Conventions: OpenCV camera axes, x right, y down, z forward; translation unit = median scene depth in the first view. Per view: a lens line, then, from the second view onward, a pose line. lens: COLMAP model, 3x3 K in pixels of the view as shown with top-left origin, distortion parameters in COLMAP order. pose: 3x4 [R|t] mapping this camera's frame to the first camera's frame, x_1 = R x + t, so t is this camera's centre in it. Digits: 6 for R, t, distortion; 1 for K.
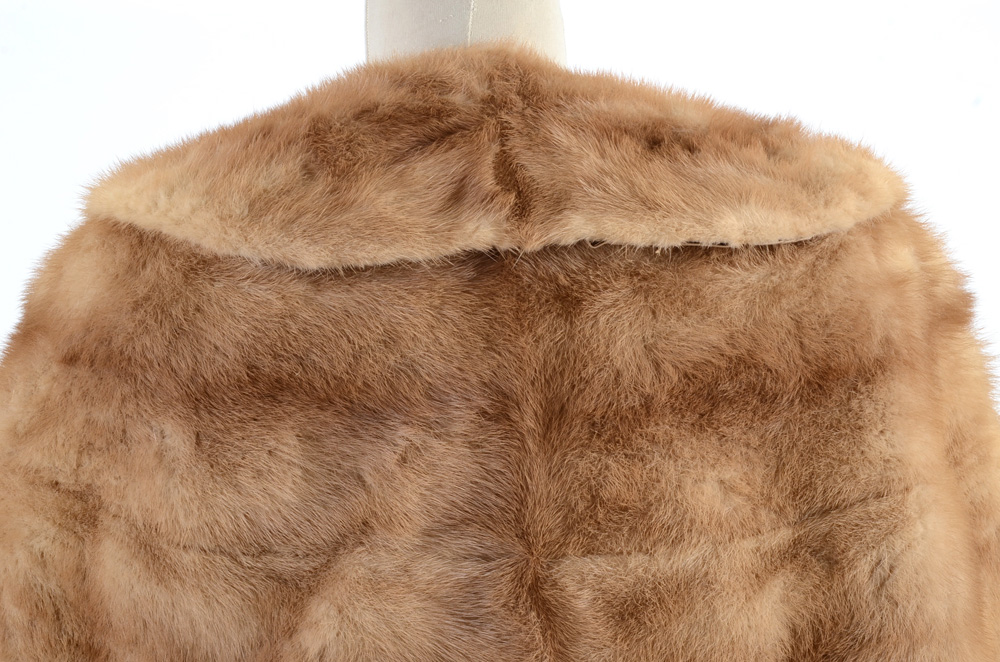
lens RADIAL K [[3028.4, 0, 498.8], [0, 3028.4, 331.1], [0, 0, 1]] dist [0.867188, 0.000000]
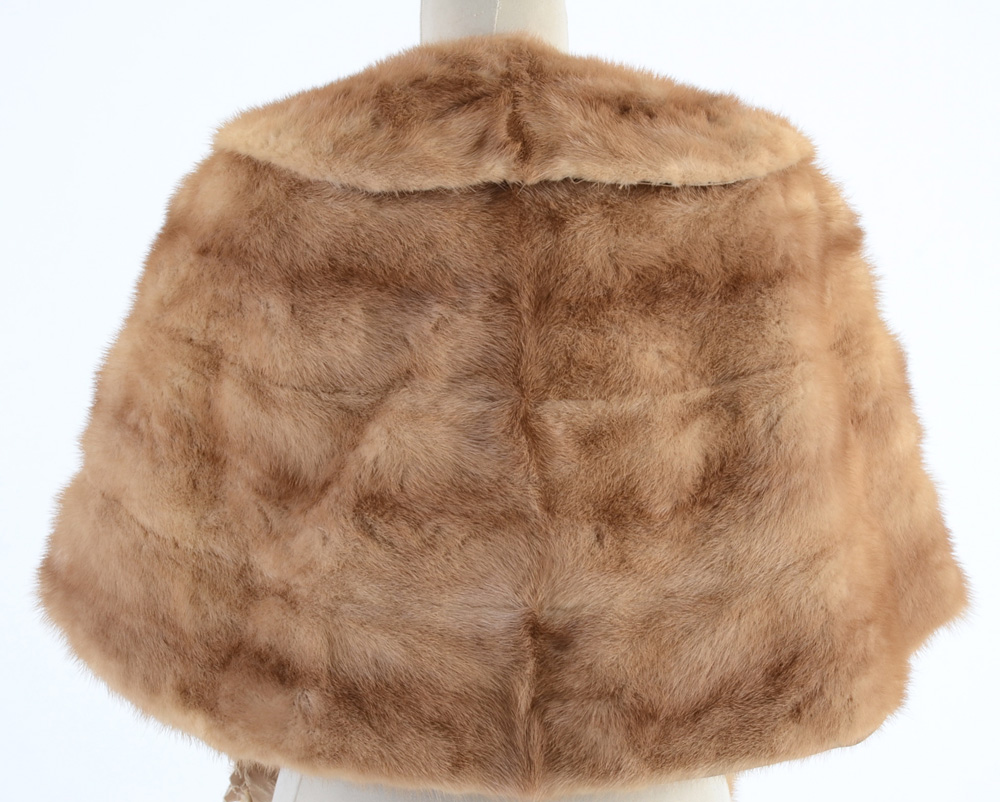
lens RADIAL K [[4207.8, 0, 501.2], [0, 4207.8, 403.1], [0, 0, 1]] dist [1.010690, 0.000000]
pose [[0.999136, 0.034557, -0.023083, 0.044823], [-0.034178, 0.999278, 0.016581, 0.042745], [0.023640, -0.015778, 0.999596, -0.953238]]
